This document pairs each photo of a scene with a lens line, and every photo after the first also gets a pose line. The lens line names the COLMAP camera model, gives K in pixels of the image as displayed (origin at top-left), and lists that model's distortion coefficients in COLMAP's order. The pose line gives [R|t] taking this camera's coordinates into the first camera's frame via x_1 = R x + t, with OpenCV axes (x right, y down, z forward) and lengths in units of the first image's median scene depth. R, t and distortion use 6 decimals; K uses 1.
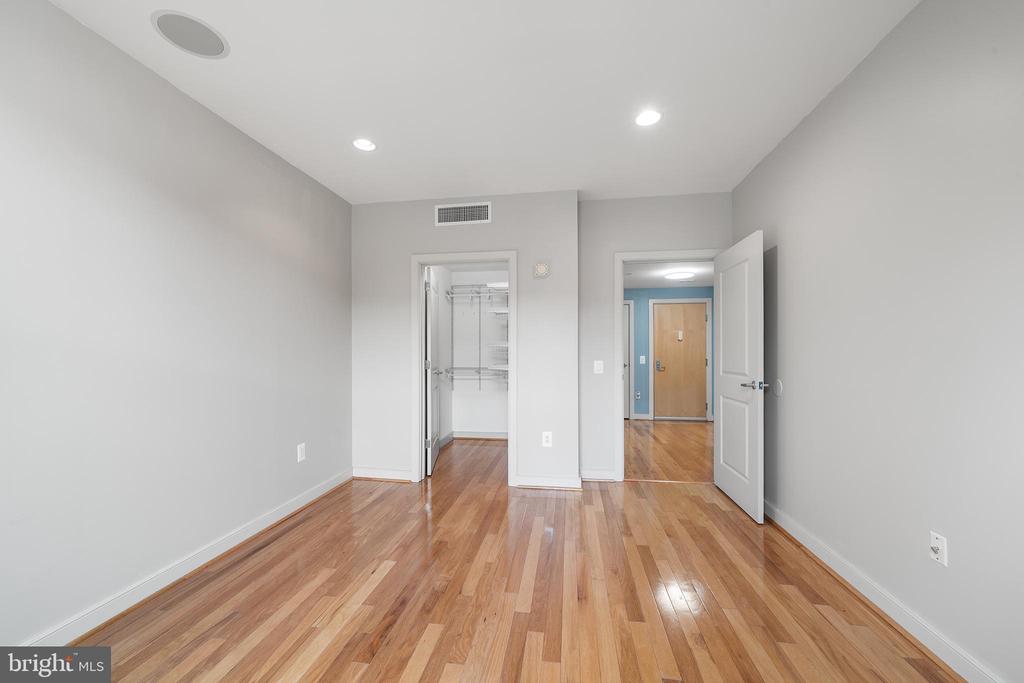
lens RADIAL K [[384.2, 0, 514.4], [0, 384.2, 337.4], [0, 0, 1]] dist [-0.000775, -0.000140]
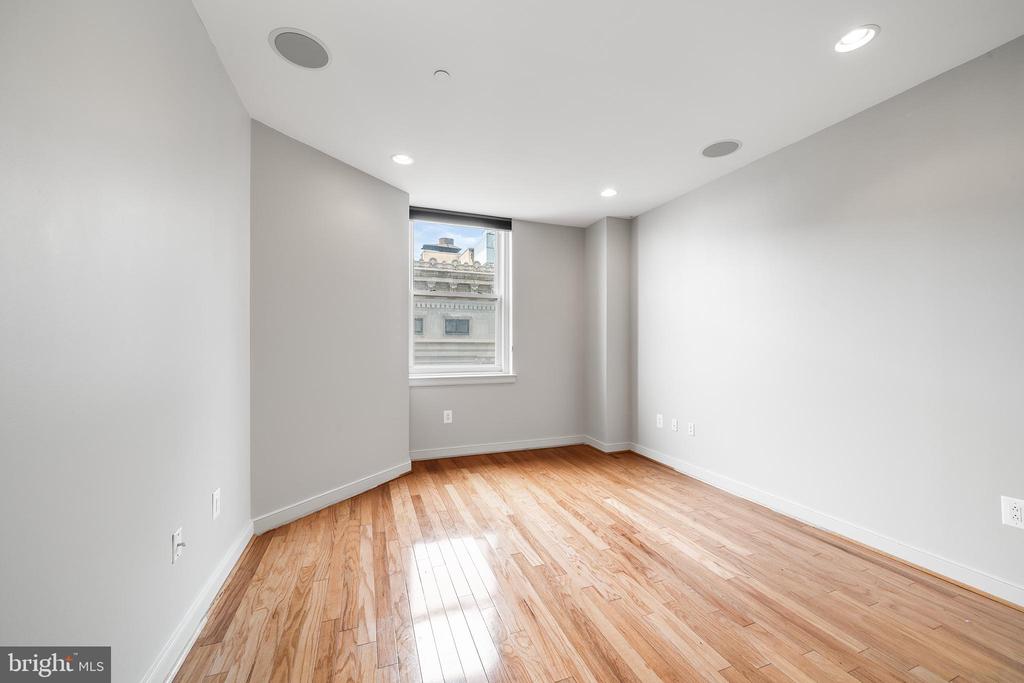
lens RADIAL K [[385.6, 0, 512.6], [0, 385.6, 342.0], [0, 0, 1]] dist [-0.002843, -0.000274]
pose [[-0.874199, -0.001785, -0.485564, 0.690650], [0.018225, 0.999168, -0.036486, 0.065188], [0.485225, -0.040746, -0.873439, 1.919525]]
